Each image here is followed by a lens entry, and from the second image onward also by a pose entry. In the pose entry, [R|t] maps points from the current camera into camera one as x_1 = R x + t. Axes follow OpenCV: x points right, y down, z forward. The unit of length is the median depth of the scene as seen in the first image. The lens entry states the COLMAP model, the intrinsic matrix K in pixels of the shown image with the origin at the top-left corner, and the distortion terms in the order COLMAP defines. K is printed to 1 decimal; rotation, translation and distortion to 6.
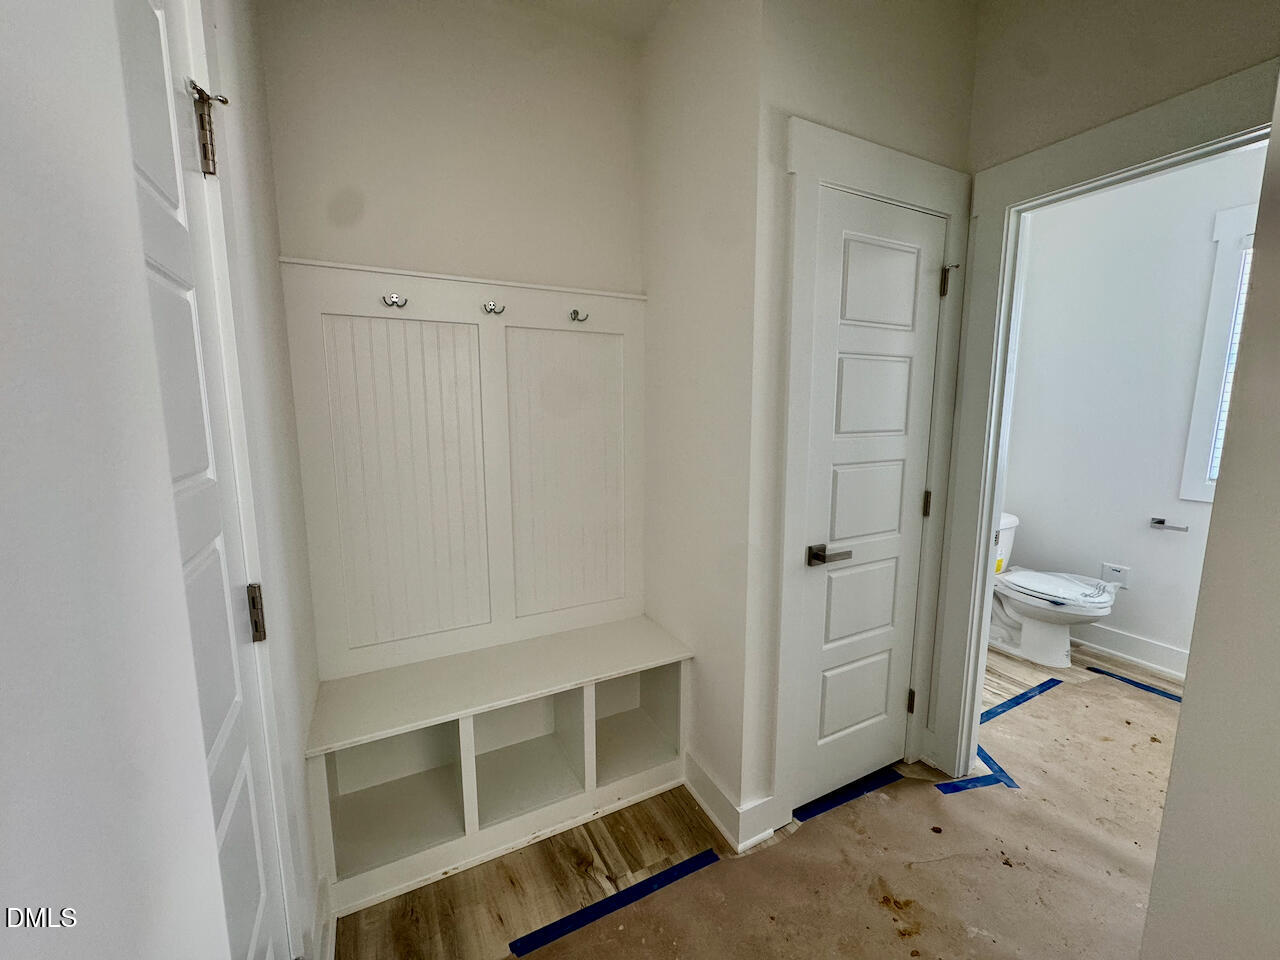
lens RADIAL K [[511.2, 0, 638.7], [0, 511.2, 479.9], [0, 0, 1]] dist [-0.003479, 0.000920]
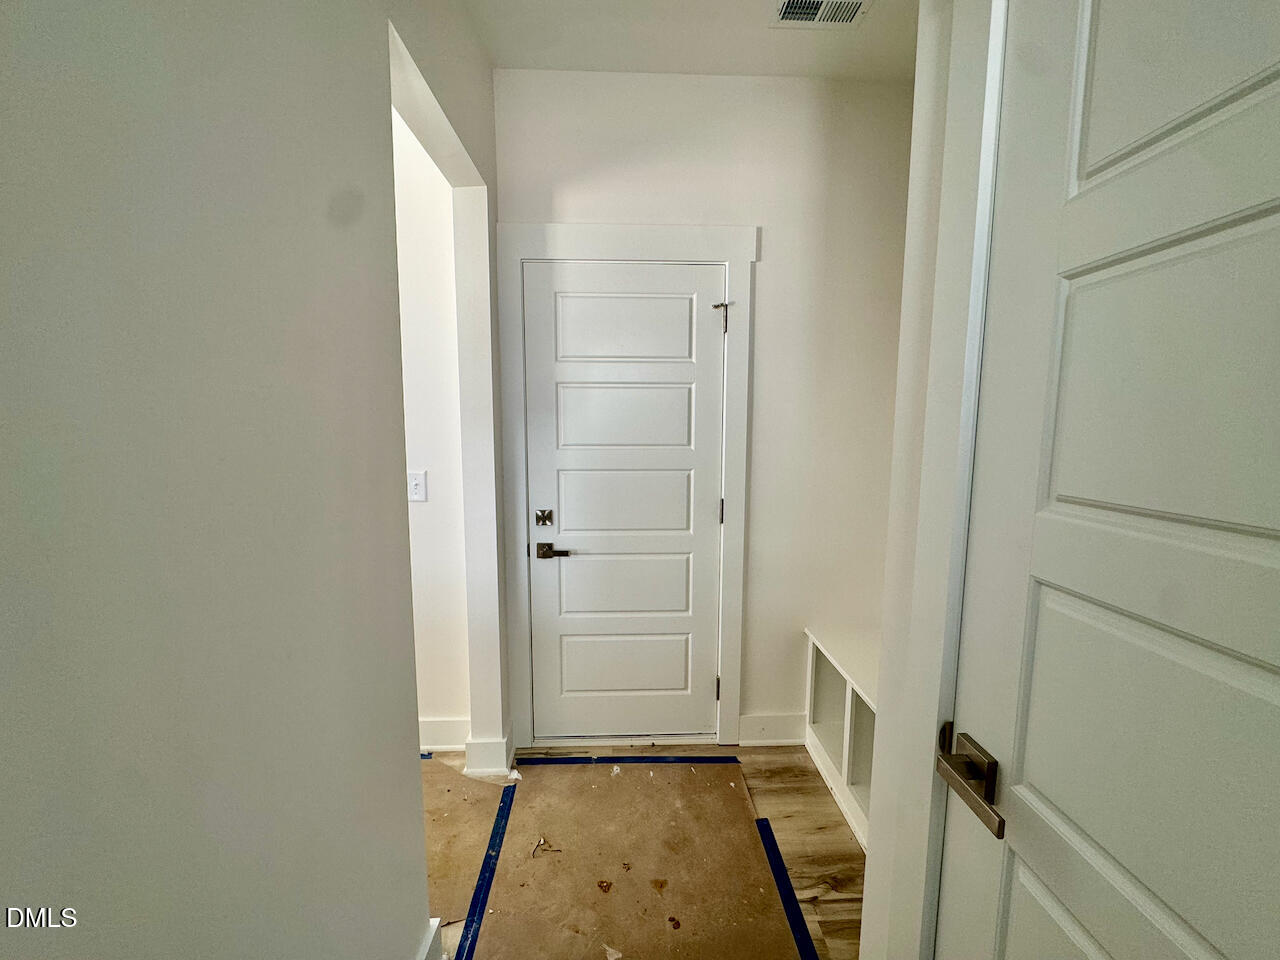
lens RADIAL K [[511.2, 0, 638.7], [0, 511.2, 479.9], [0, 0, 1]] dist [-0.003479, 0.000920]
pose [[-0.429489, 0.098769, -0.897654, 0.912787], [-0.132320, 0.976391, 0.170742, -0.136888], [0.893325, 0.192109, -0.406280, 0.959776]]
